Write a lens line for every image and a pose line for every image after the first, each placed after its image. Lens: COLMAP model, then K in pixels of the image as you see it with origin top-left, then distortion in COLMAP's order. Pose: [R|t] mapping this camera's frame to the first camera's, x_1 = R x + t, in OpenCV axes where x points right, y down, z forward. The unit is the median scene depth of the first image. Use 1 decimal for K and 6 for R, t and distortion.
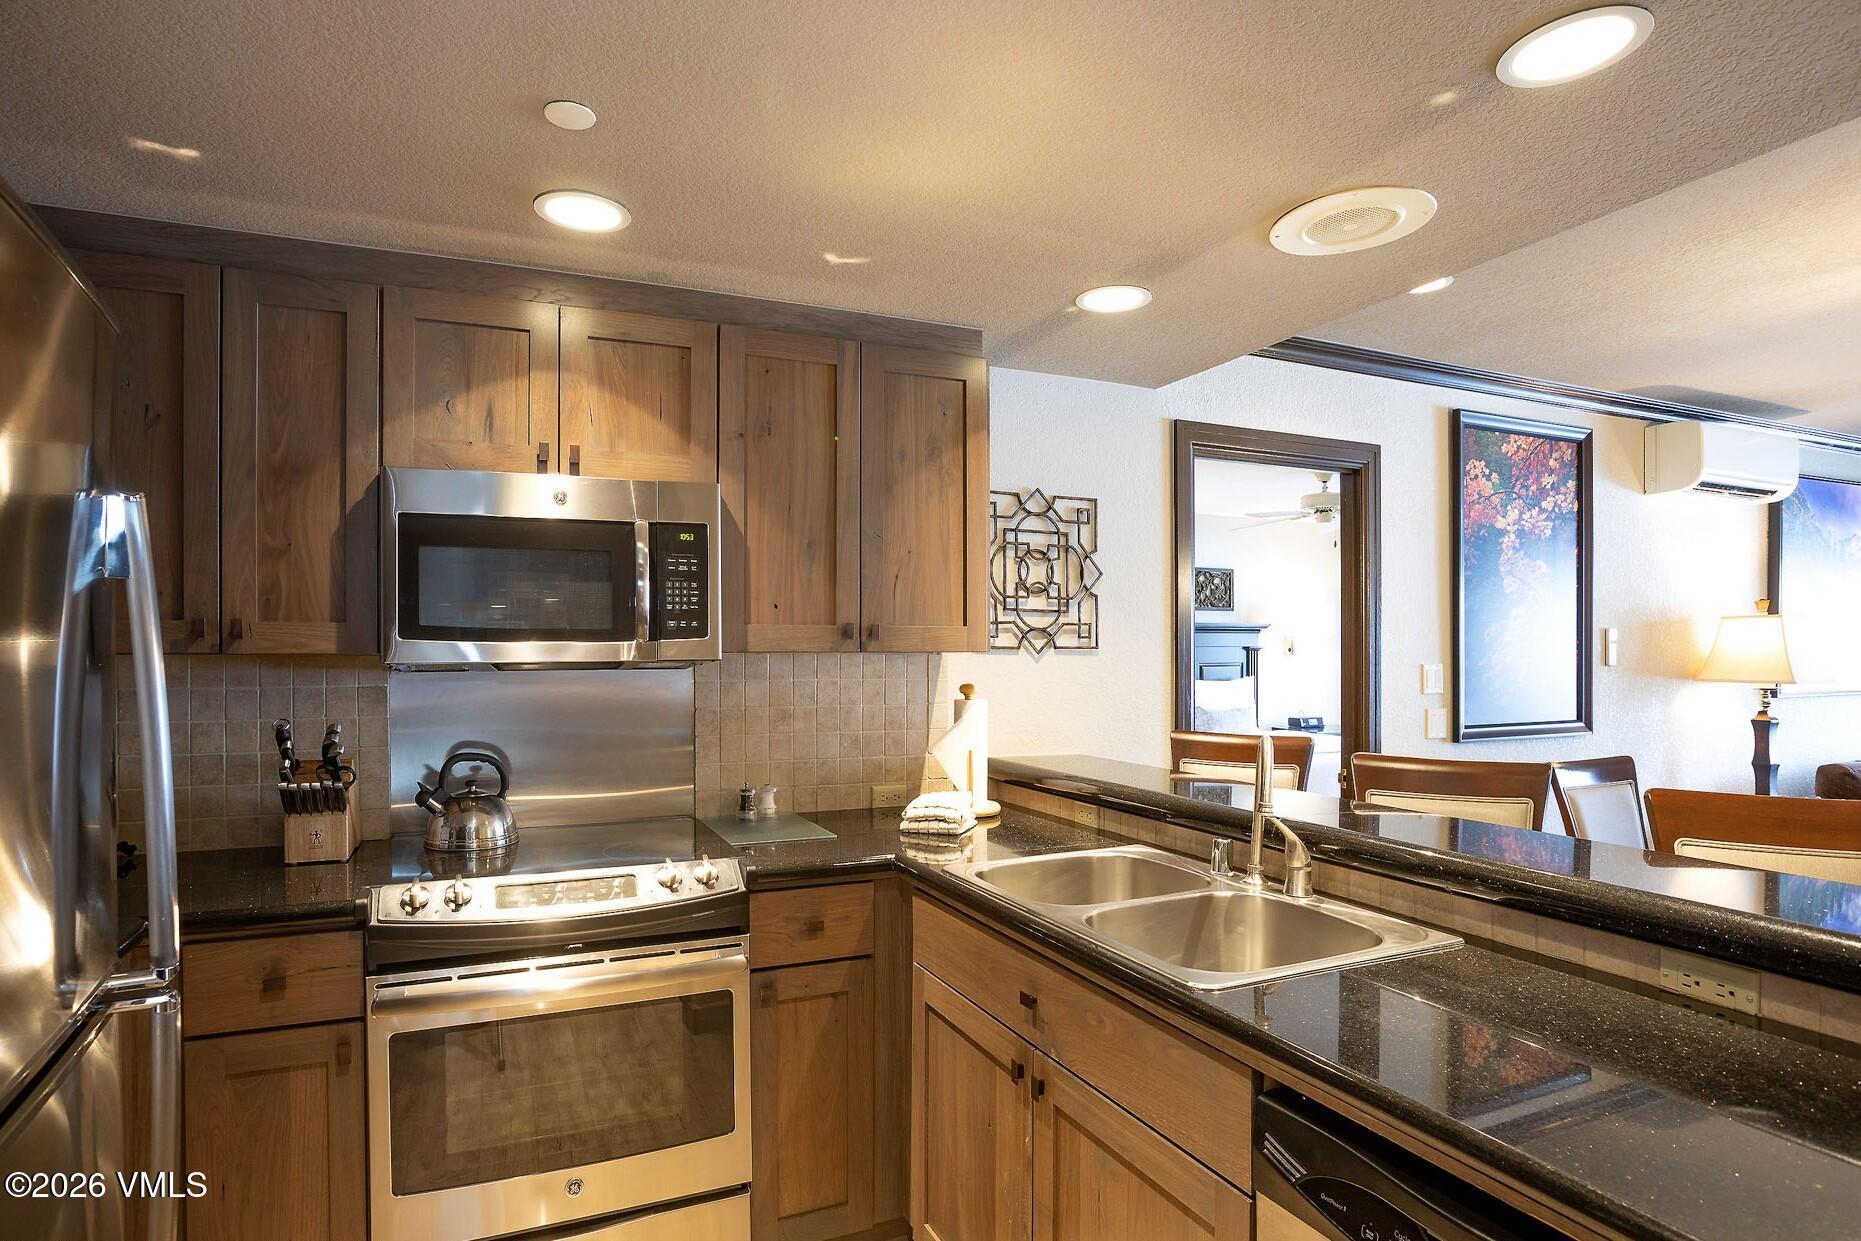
lens RADIAL K [[1092.9, 0, 925.2], [0, 1092.9, 653.0], [0, 0, 1]] dist [-0.074048, 0.053027]
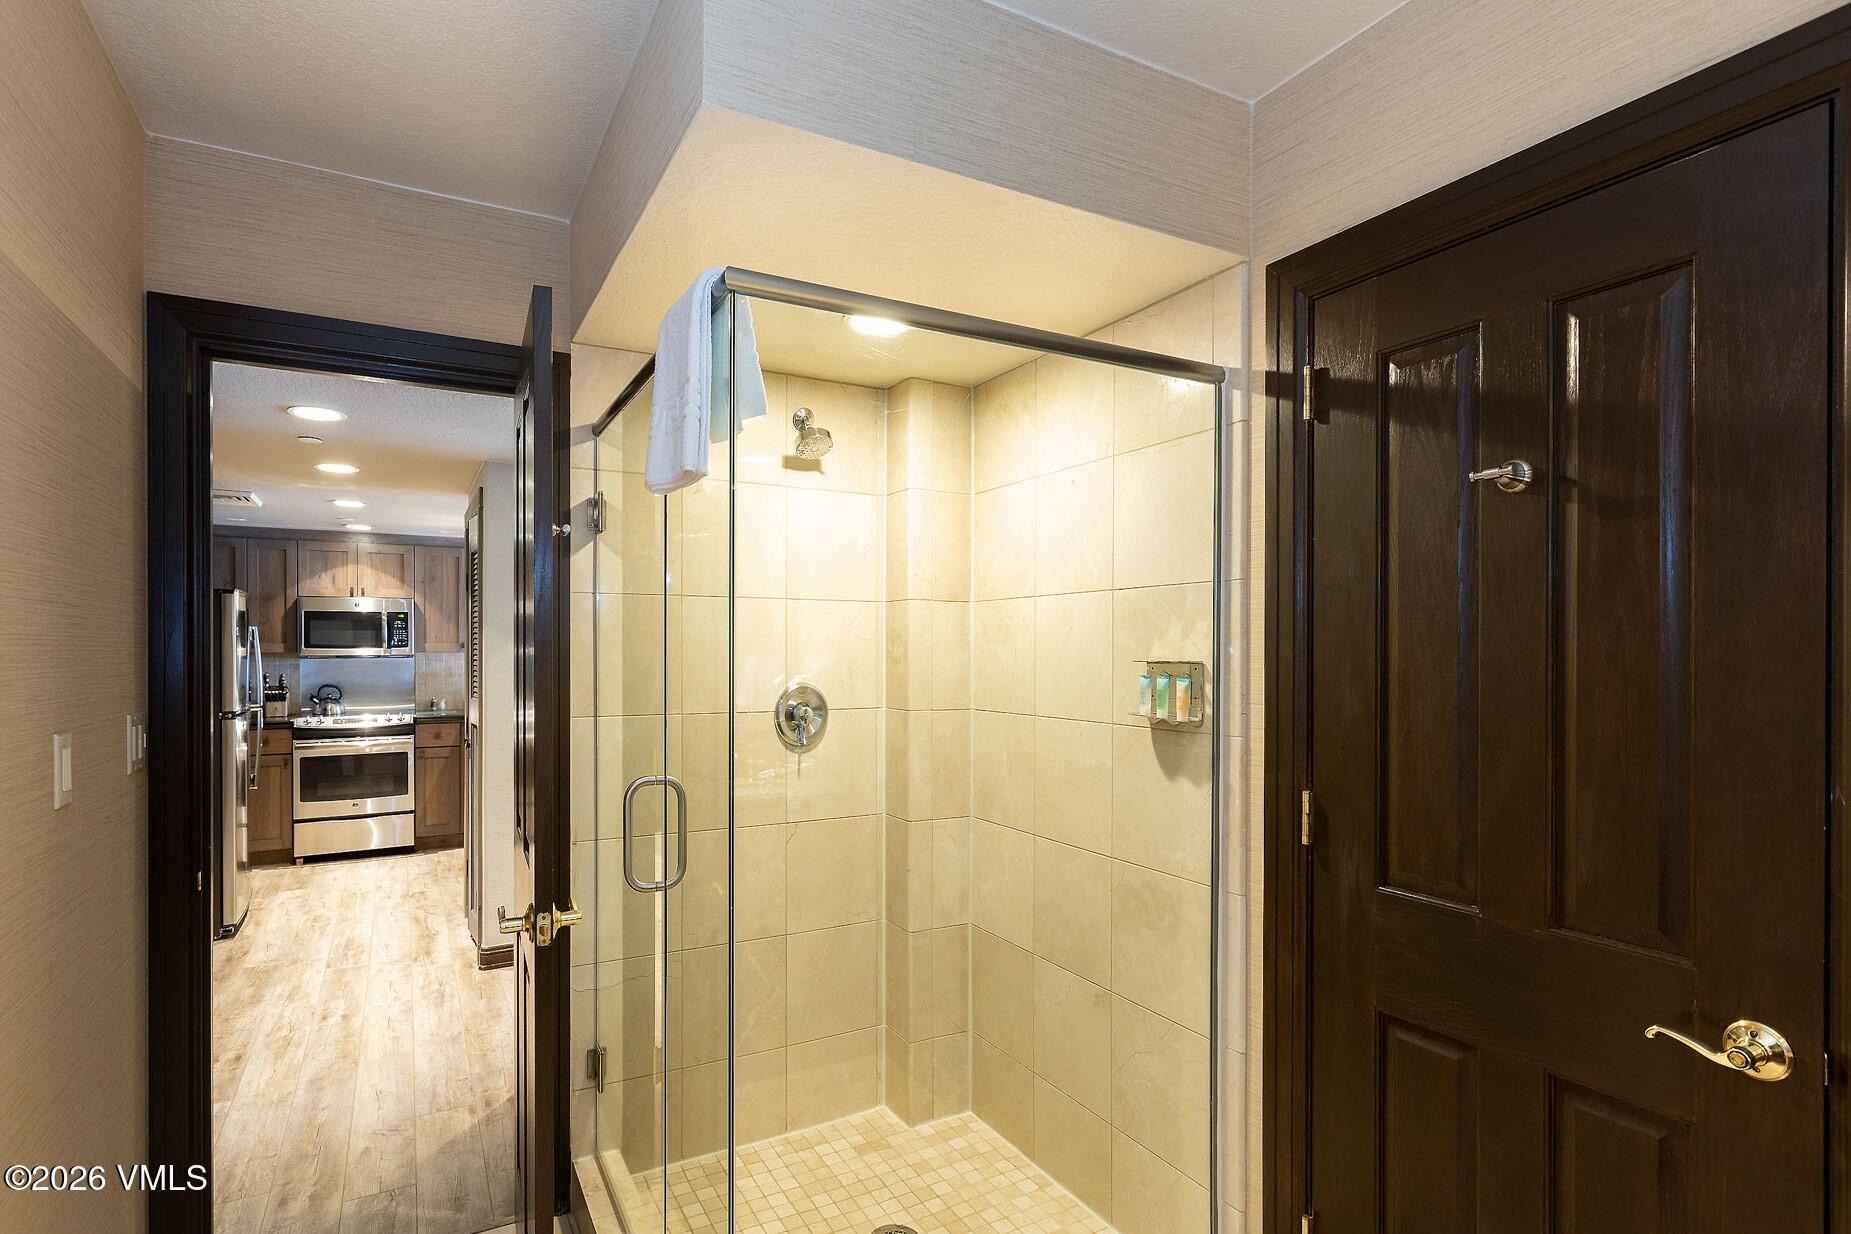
lens RADIAL K [[1011.8, 0, 927.7], [0, 1011.8, 649.9], [0, 0, 1]] dist [0.001827, 0.000680]
pose [[0.996141, -0.000300, 0.087766, 1.046255], [0.000498, 0.999997, -0.002241, 0.000164], [-0.087765, 0.002276, 0.996139, -2.066648]]
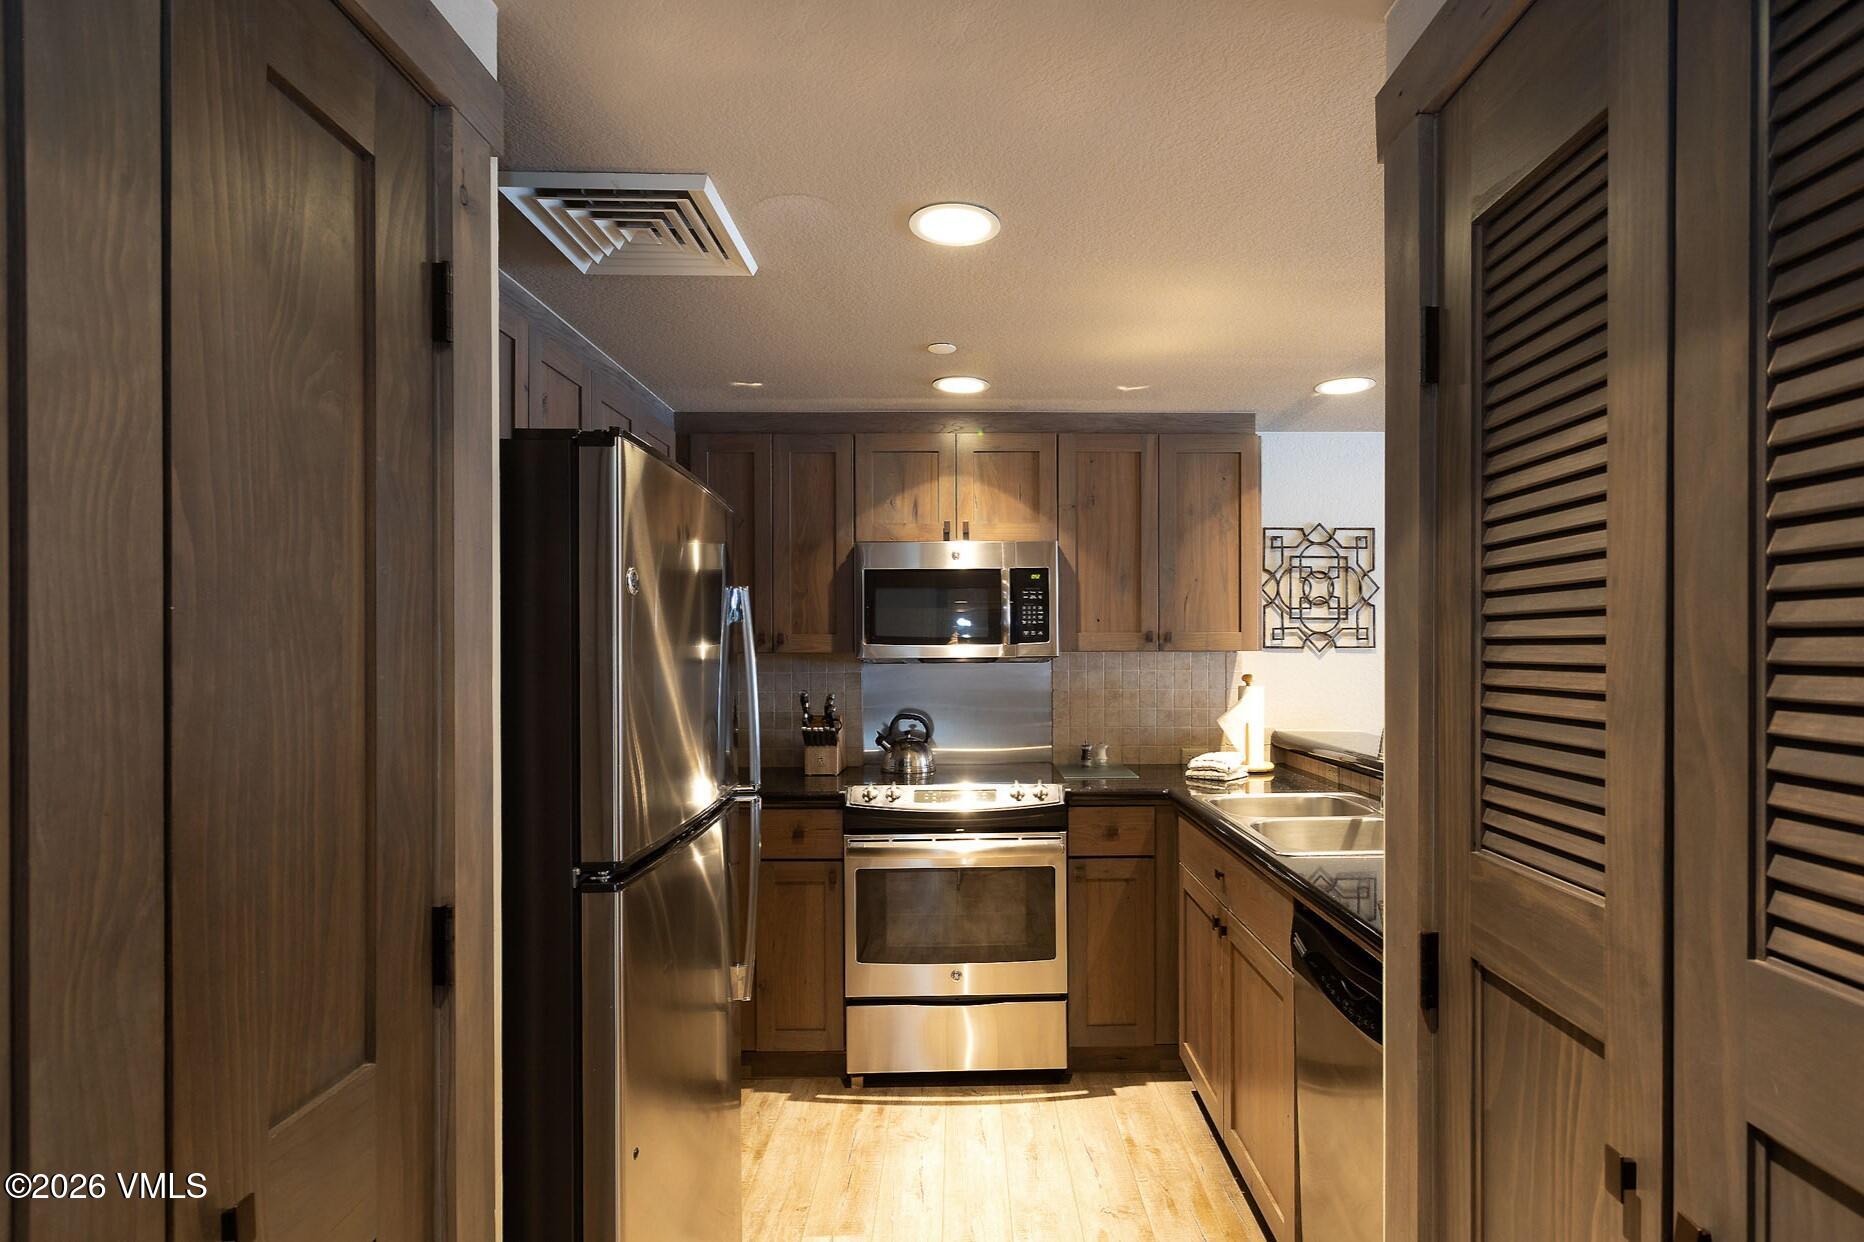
lens RADIAL K [[1018.9, 0, 934.2], [0, 1018.9, 654.1], [0, 0, 1]] dist [0.001827, 0.000680]
pose [[0.912399, -0.000632, -0.409302, 0.240070], [0.001760, 0.999996, 0.002380, -0.000584], [0.409298, -0.002892, 0.912396, -0.375559]]
